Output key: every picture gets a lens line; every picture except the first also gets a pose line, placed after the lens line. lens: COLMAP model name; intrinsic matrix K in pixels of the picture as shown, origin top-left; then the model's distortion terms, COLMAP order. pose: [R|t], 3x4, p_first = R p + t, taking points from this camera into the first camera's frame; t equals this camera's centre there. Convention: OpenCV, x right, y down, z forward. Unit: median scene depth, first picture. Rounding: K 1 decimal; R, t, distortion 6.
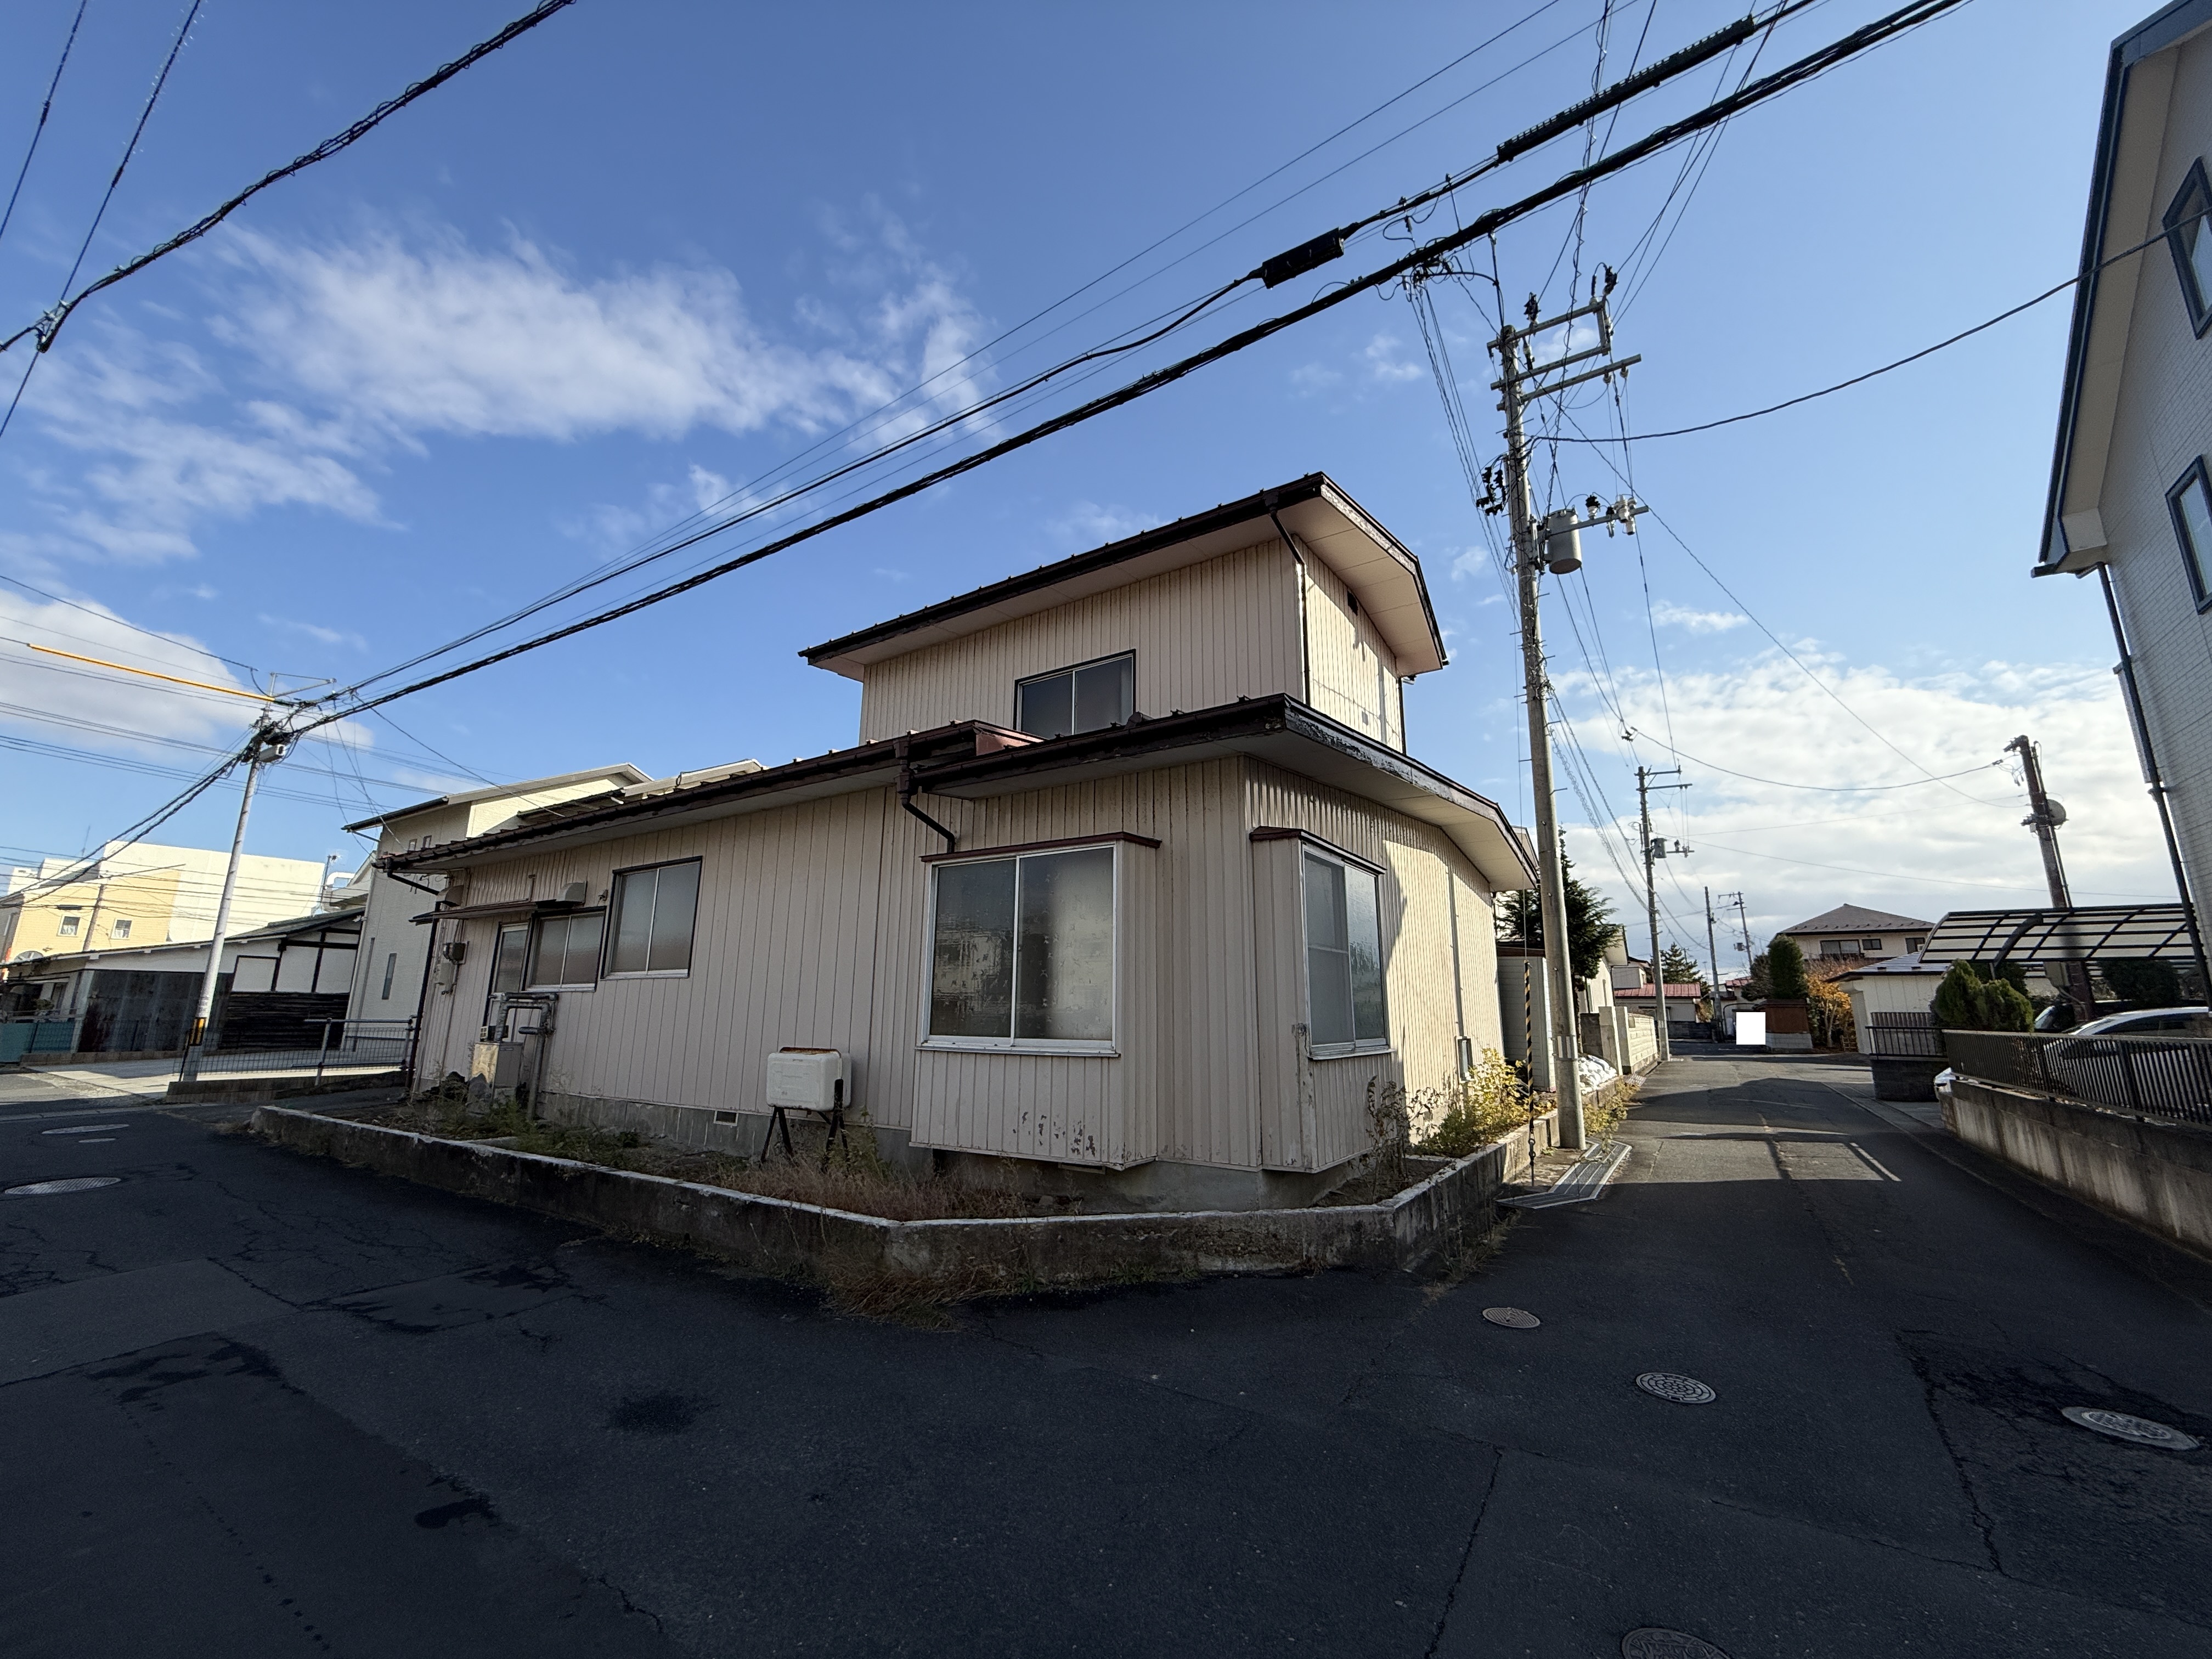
lens RADIAL K [[878.0, 0, 1106.0], [0, 878.0, 829.5], [0, 0, 1]] dist [-0.000047, -0.000025]
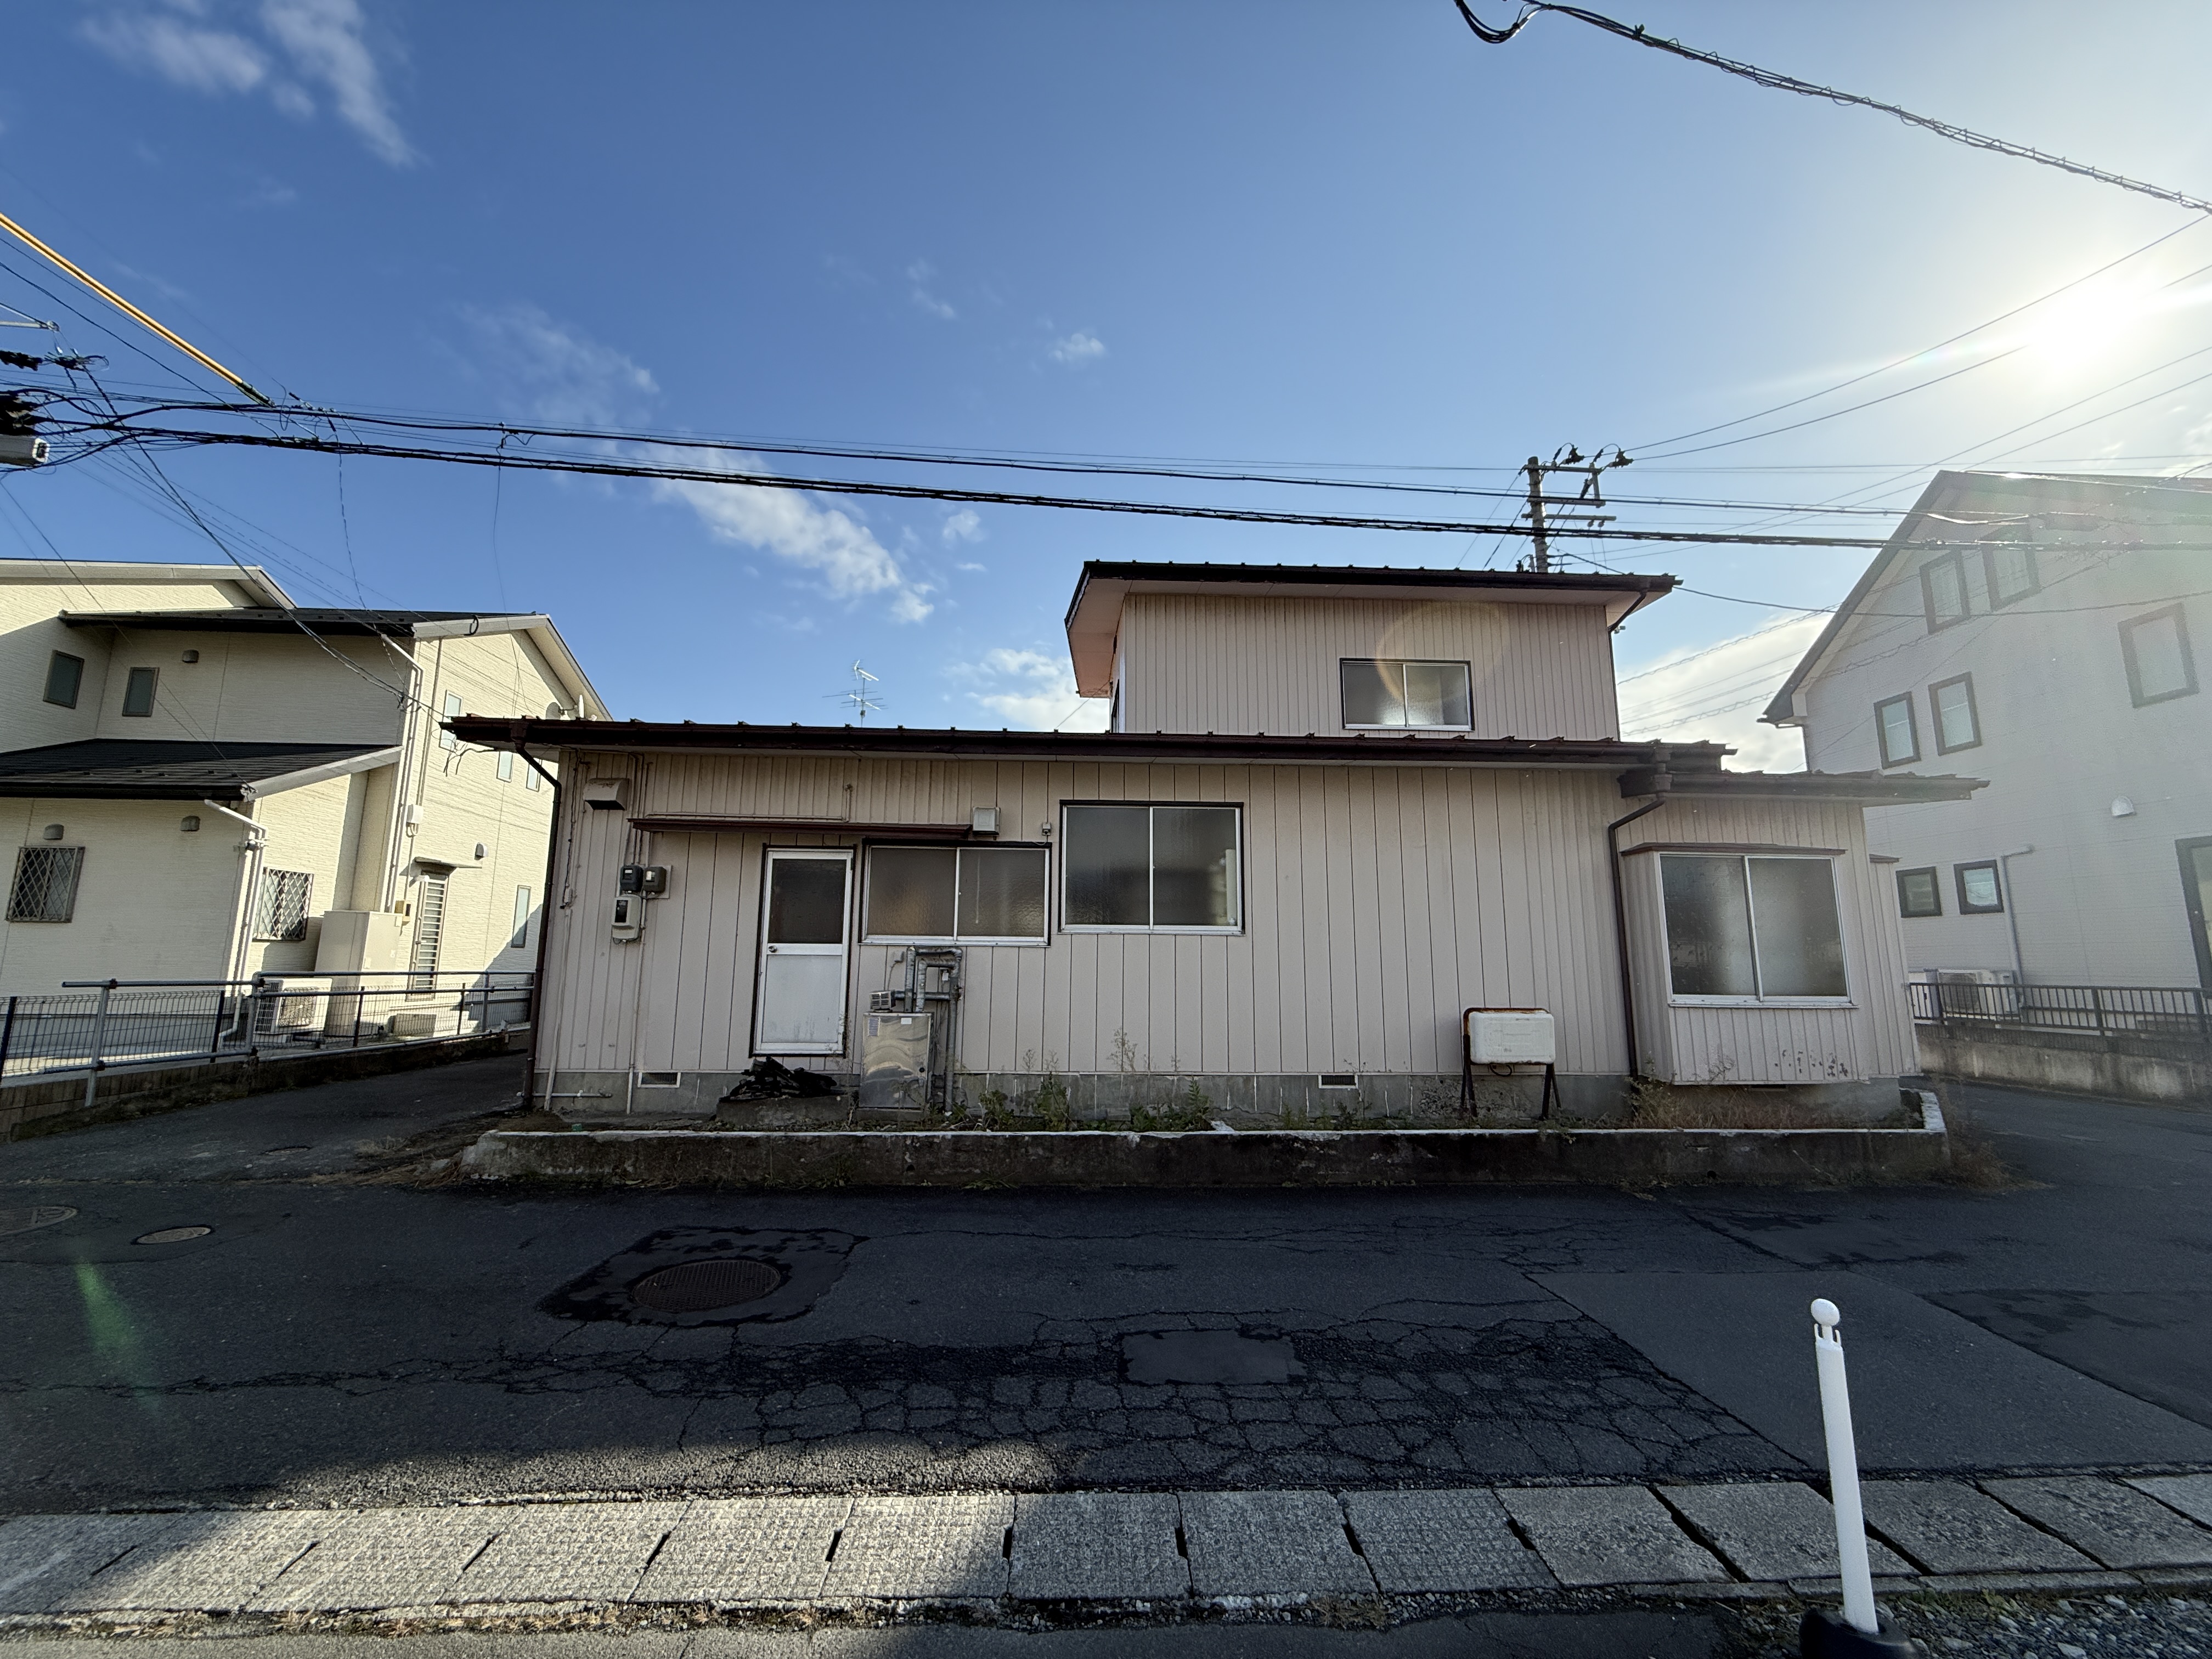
lens RADIAL K [[878.0, 0, 1106.0], [0, 878.0, 829.5], [0, 0, 1]] dist [-0.000047, -0.000025]
pose [[0.805328, 0.090112, 0.585941, -0.843161], [-0.126146, 0.991792, 0.020850, 0.042775], [-0.579253, -0.090706, 0.810085, 0.261352]]
